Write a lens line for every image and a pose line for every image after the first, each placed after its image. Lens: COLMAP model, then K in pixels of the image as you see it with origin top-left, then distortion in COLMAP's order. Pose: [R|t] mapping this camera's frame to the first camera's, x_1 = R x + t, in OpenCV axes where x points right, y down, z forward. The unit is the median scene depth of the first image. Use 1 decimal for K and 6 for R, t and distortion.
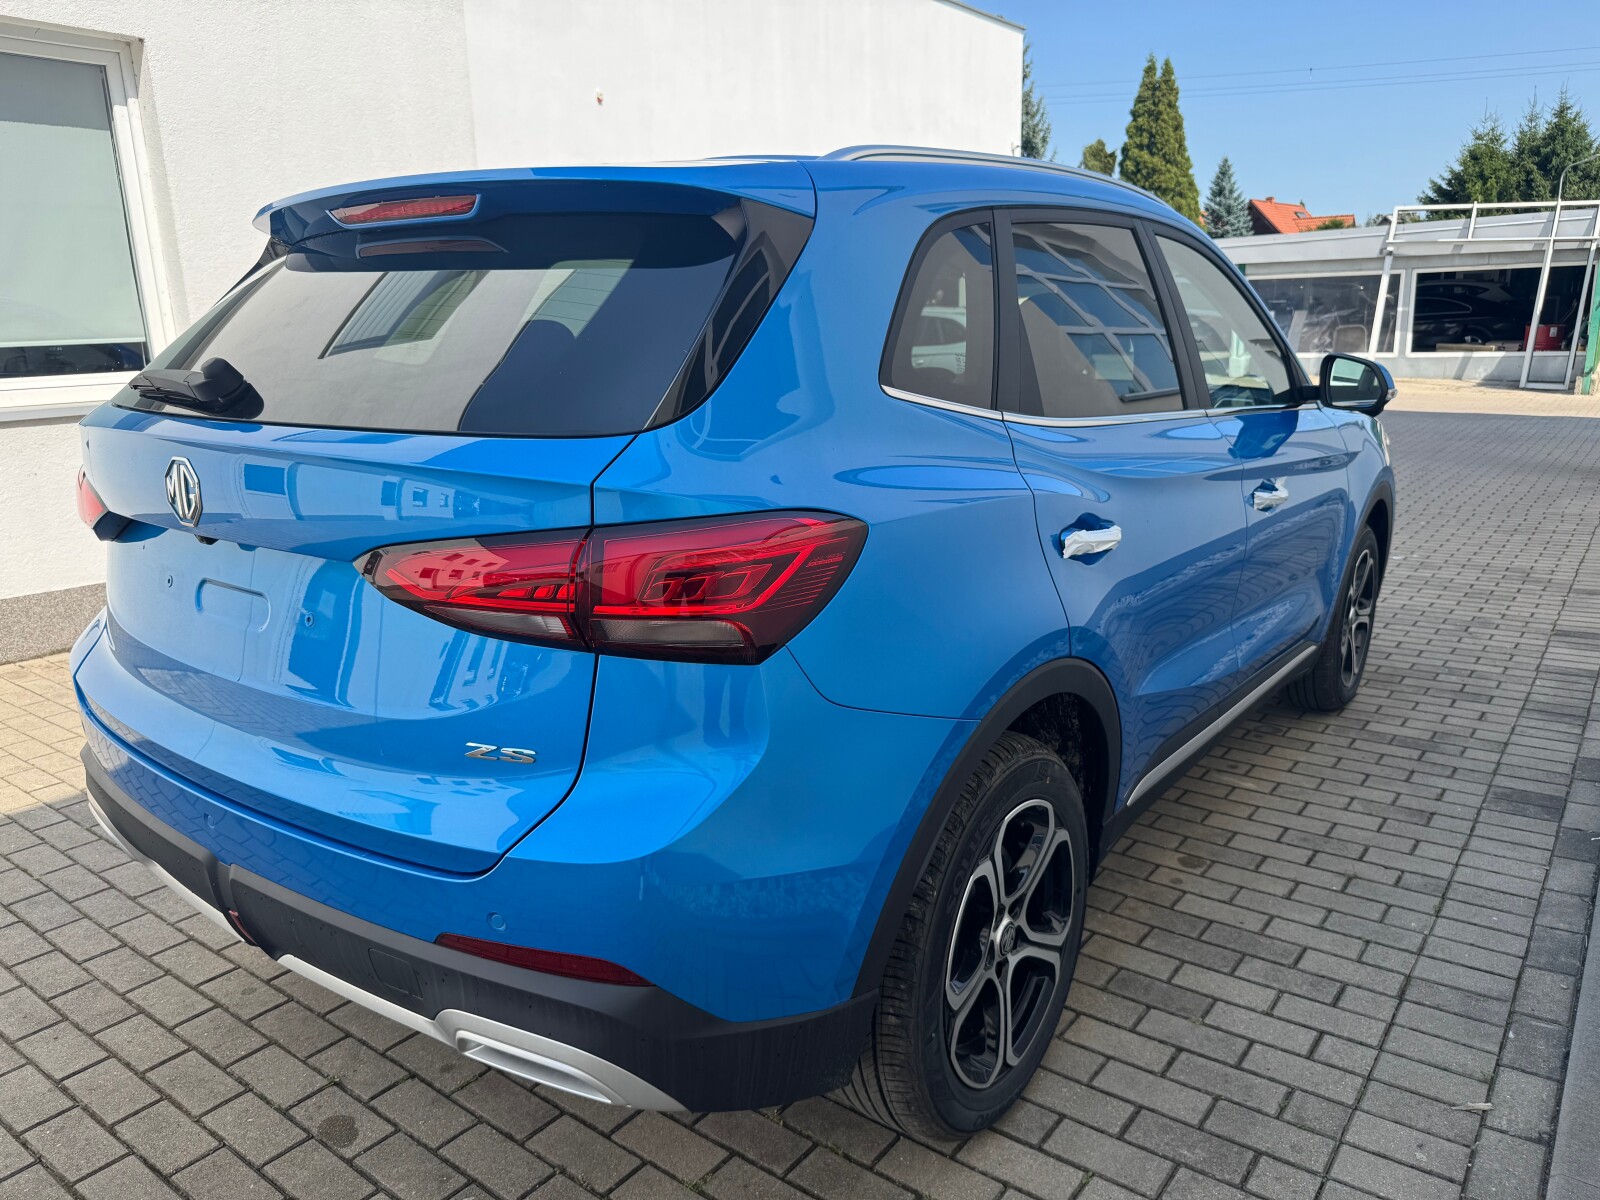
lens RADIAL K [[1162.6, 0, 800.0], [0, 1162.6, 600.0], [0, 0, 1]] dist [-0.003009, -0.007125]
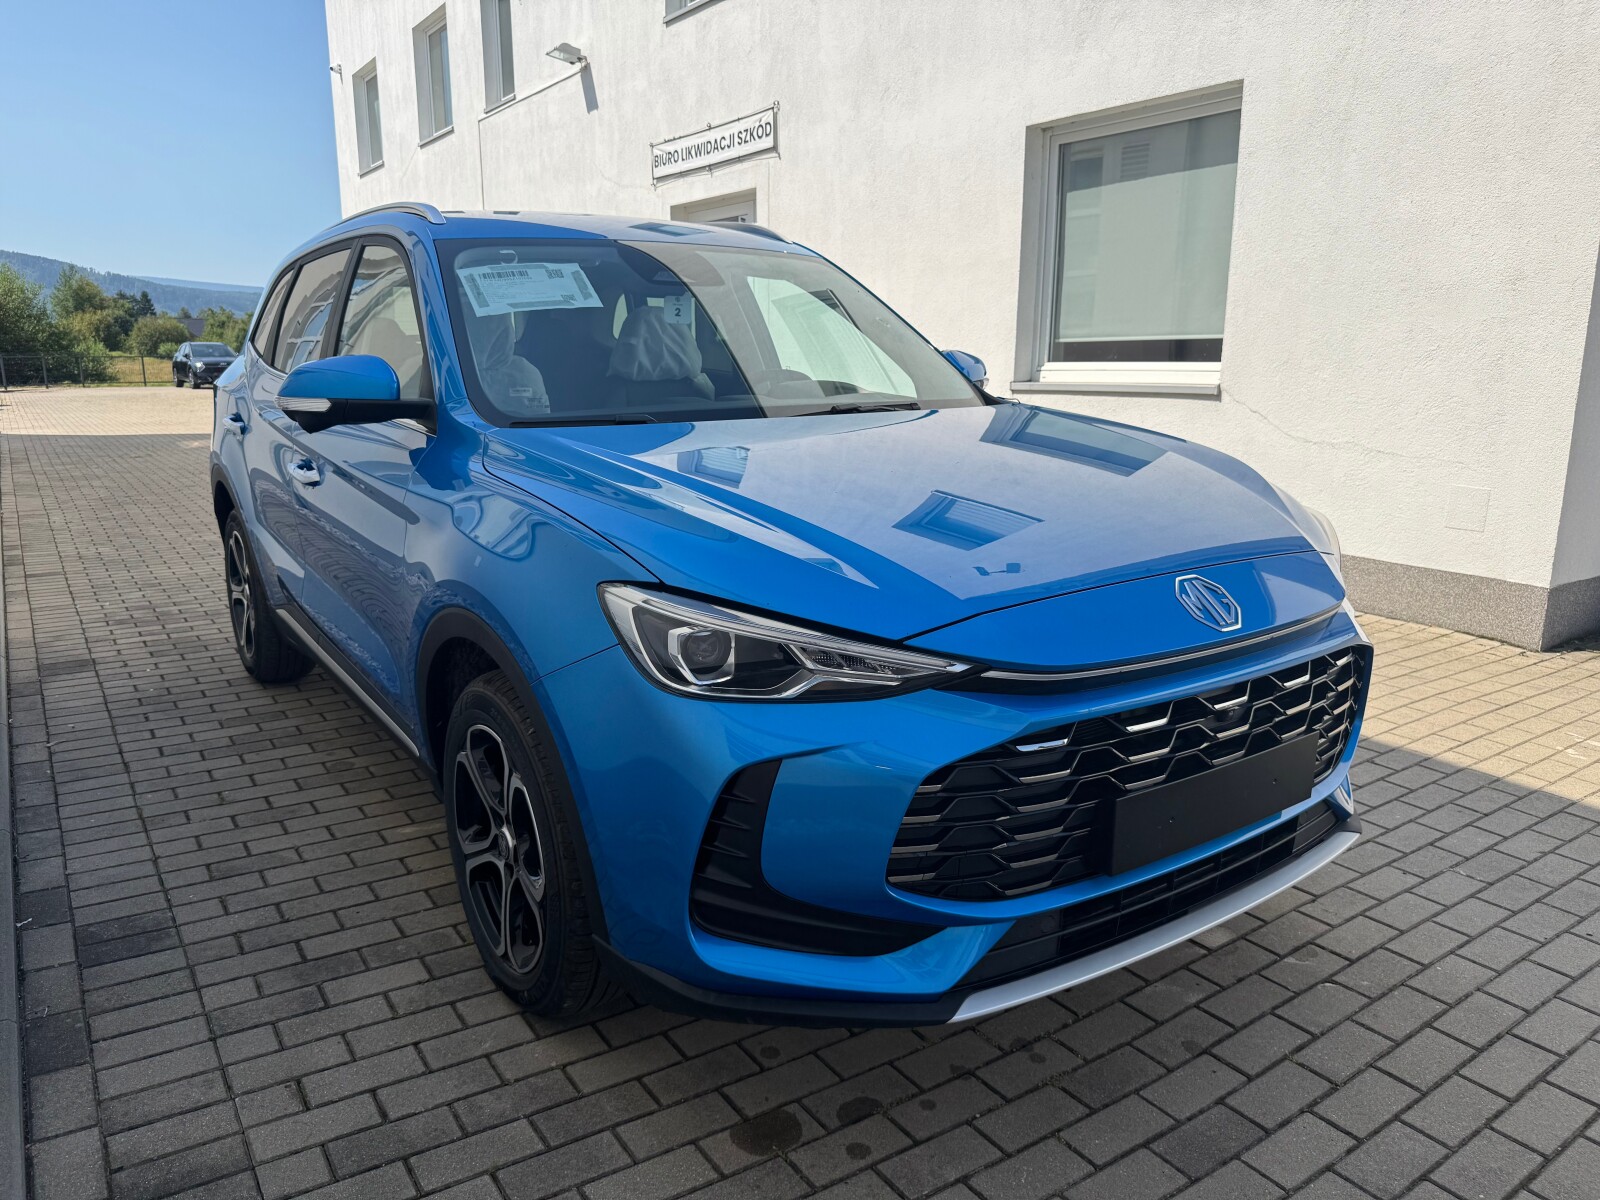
lens RADIAL K [[1162.6, 0, 800.0], [0, 1162.6, 600.0], [0, 0, 1]] dist [-0.003009, -0.007125]
pose [[-0.326400, 0.218423, -0.919649, 0.198497], [-0.224944, 0.927034, 0.300014, -0.063433], [0.918076, 0.304794, -0.253451, 0.268103]]
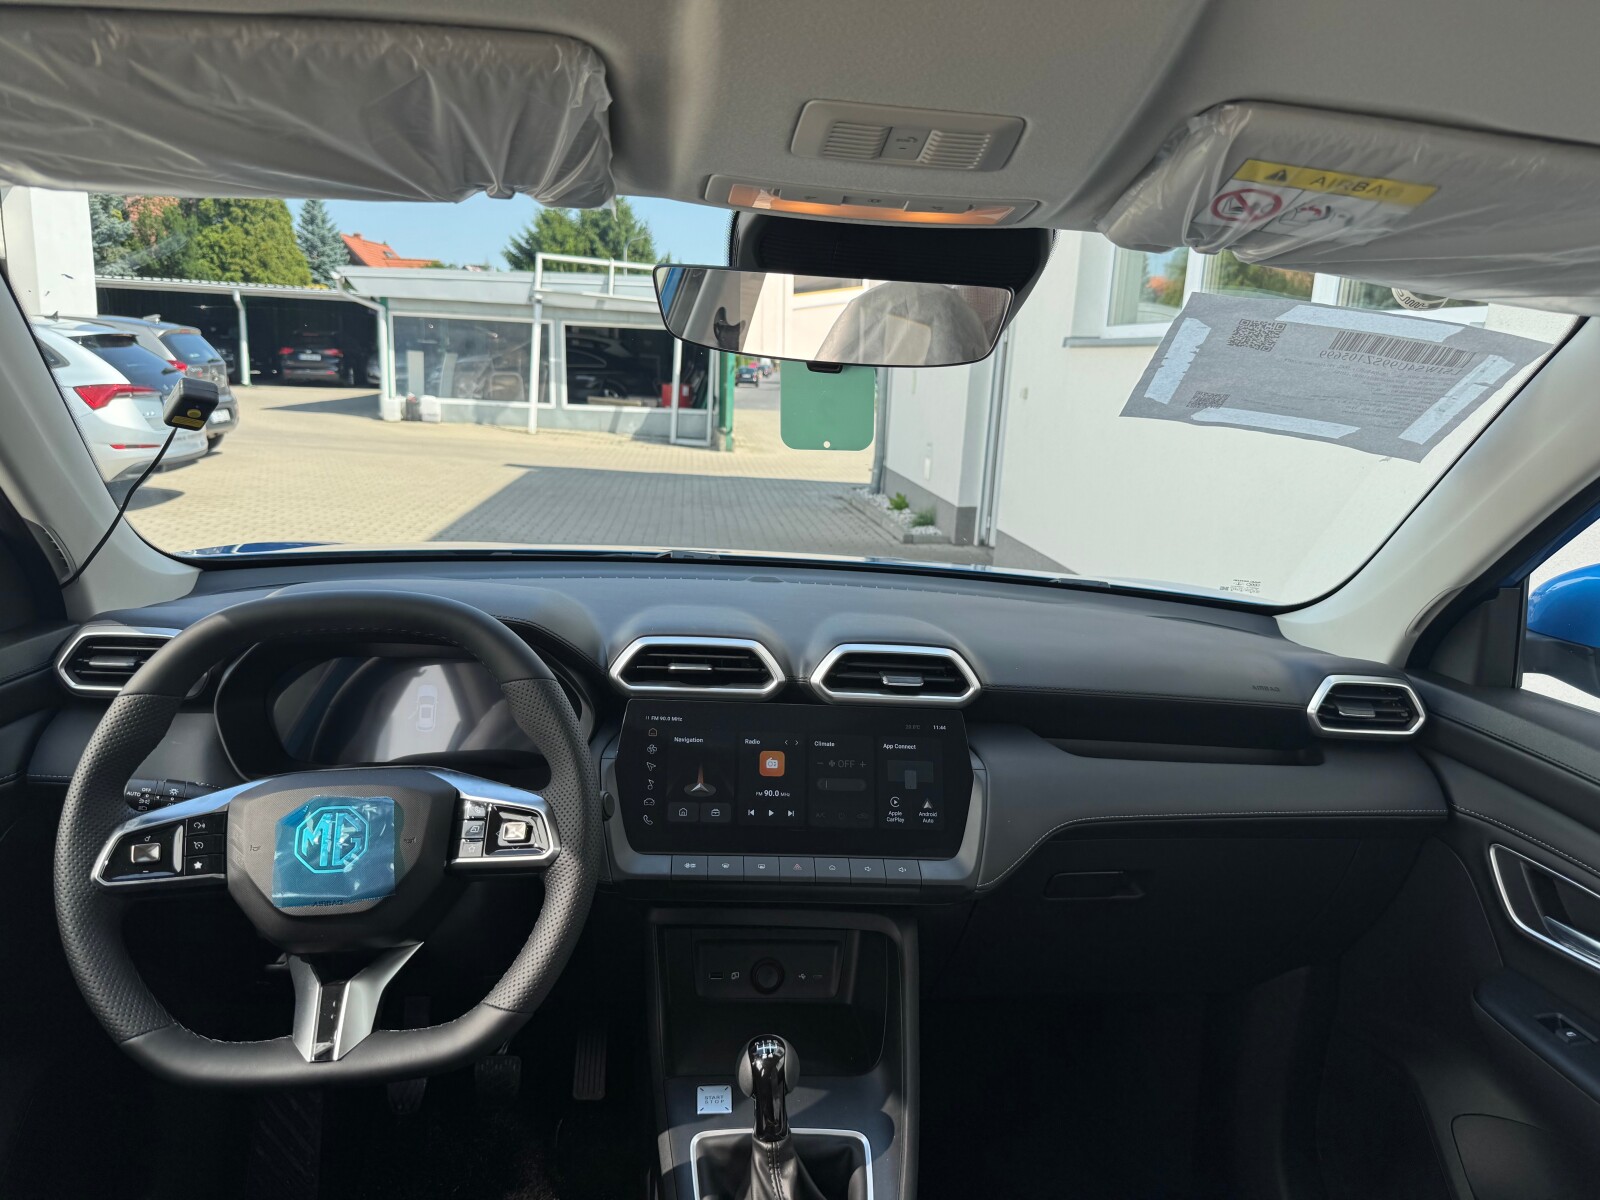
lens RADIAL K [[1162.6, 0, 800.0], [0, 1162.6, 600.0], [0, 0, 1]] dist [-0.003009, -0.007125]
pose [[0.741648, -0.072348, 0.666876, 0.004268], [0.091470, 0.995788, 0.006306, -0.041530], [-0.664523, 0.056323, 0.745142, 0.164944]]
